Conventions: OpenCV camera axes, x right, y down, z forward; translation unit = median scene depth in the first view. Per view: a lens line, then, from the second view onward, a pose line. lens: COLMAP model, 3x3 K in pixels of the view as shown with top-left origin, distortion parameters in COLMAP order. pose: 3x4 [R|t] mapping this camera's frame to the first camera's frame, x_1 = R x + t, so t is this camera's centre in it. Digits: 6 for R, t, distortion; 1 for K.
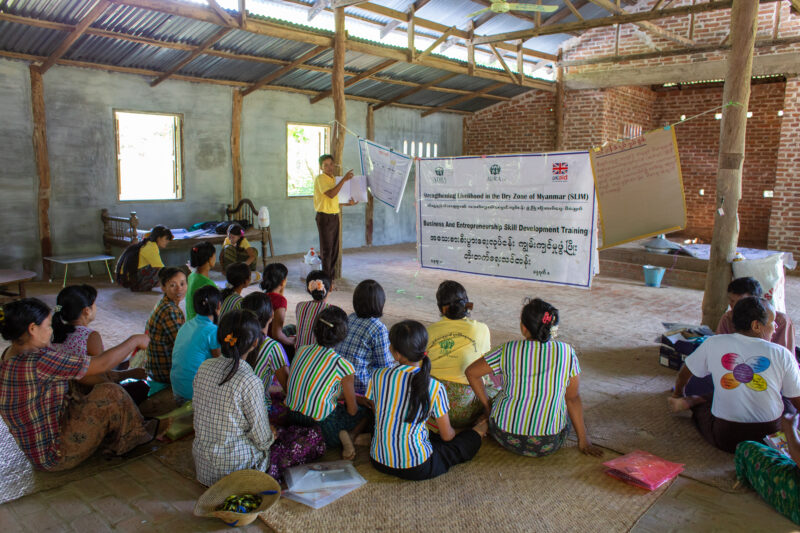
lens RADIAL K [[633.7, 0, 398.3], [0, 633.7, 268.1], [0, 0, 1]] dist [-0.105995, 0.138105]
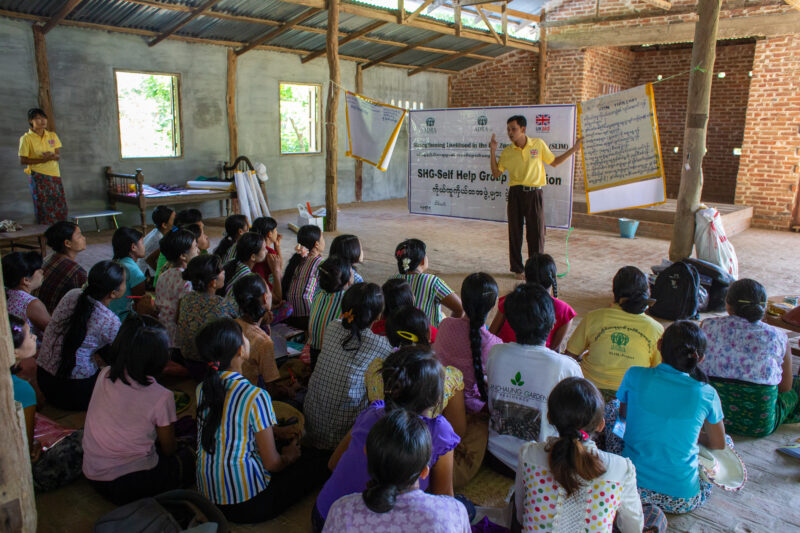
lens RADIAL K [[633.7, 0, 398.6], [0, 633.7, 267.7], [0, 0, 1]] dist [-0.105995, 0.138105]
pose [[0.999472, -0.006921, 0.031754, -0.018631], [0.004861, 0.997905, 0.064508, 0.008529], [-0.032134, -0.064319, 0.997412, -0.058507]]
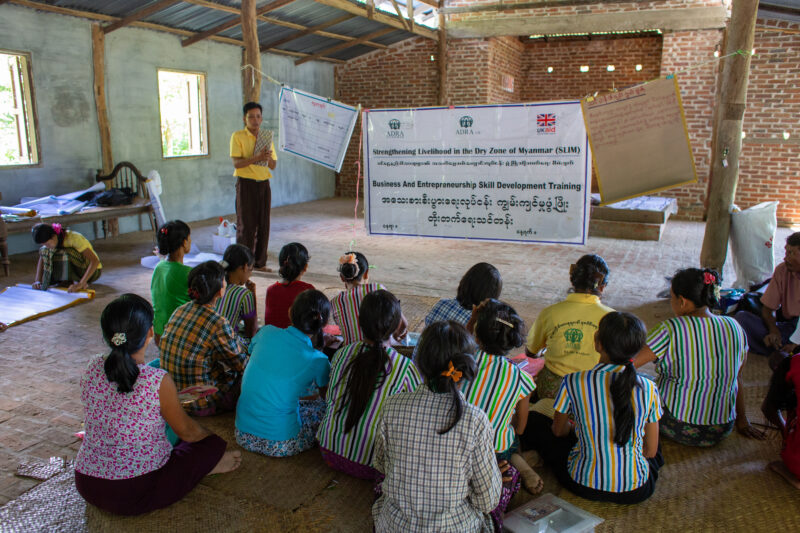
lens RADIAL K [[633.7, 0, 399.3], [0, 633.7, 271.9], [0, 0, 1]] dist [-0.105995, 0.138105]
pose [[0.950490, -0.078447, 0.300690, -0.158259], [0.055331, 0.994873, 0.084649, -0.015909], [-0.305789, -0.063820, 0.949958, 0.107076]]
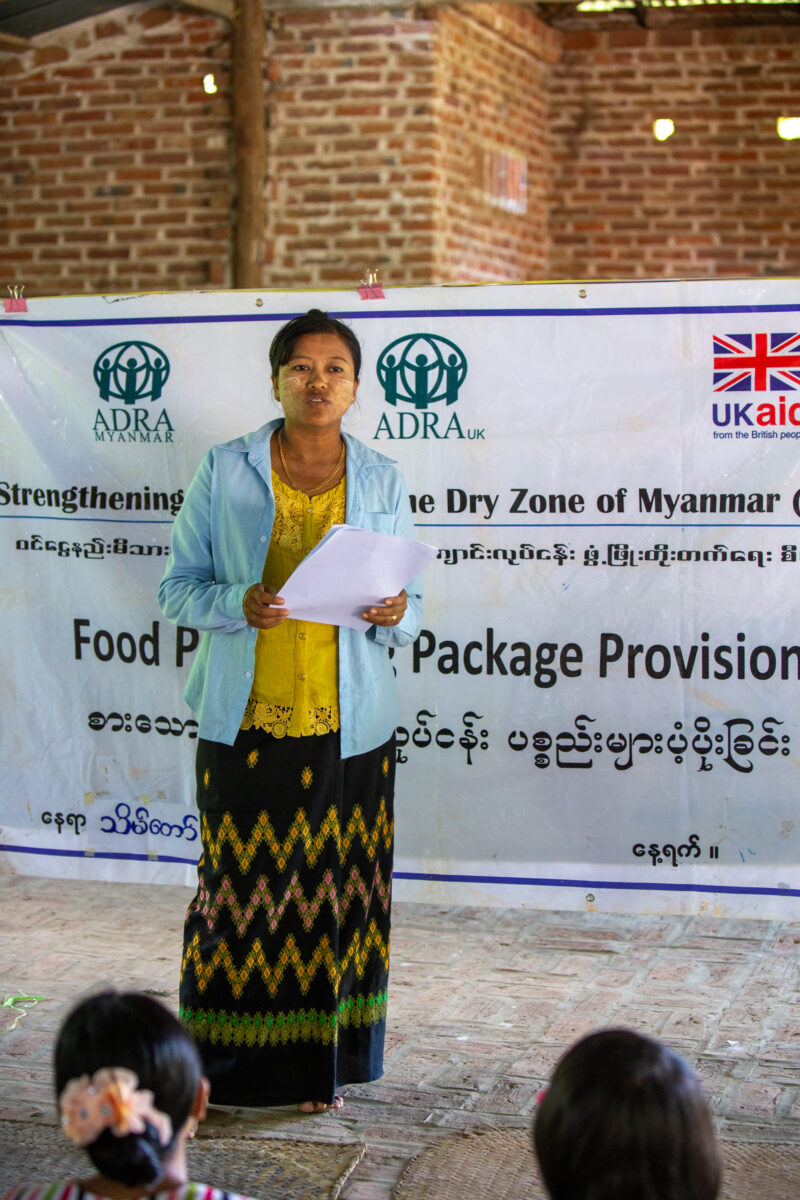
lens RADIAL K [[2346.3, 0, 399.7], [0, 2346.3, 601.6], [0, 0, 1]] dist [-0.246388, 0.000000]
pose [[0.897606, -0.064835, 0.436005, -0.119815], [0.078637, 0.996810, -0.013662, -0.051044], [-0.433728, 0.046550, 0.899841, 0.237526]]
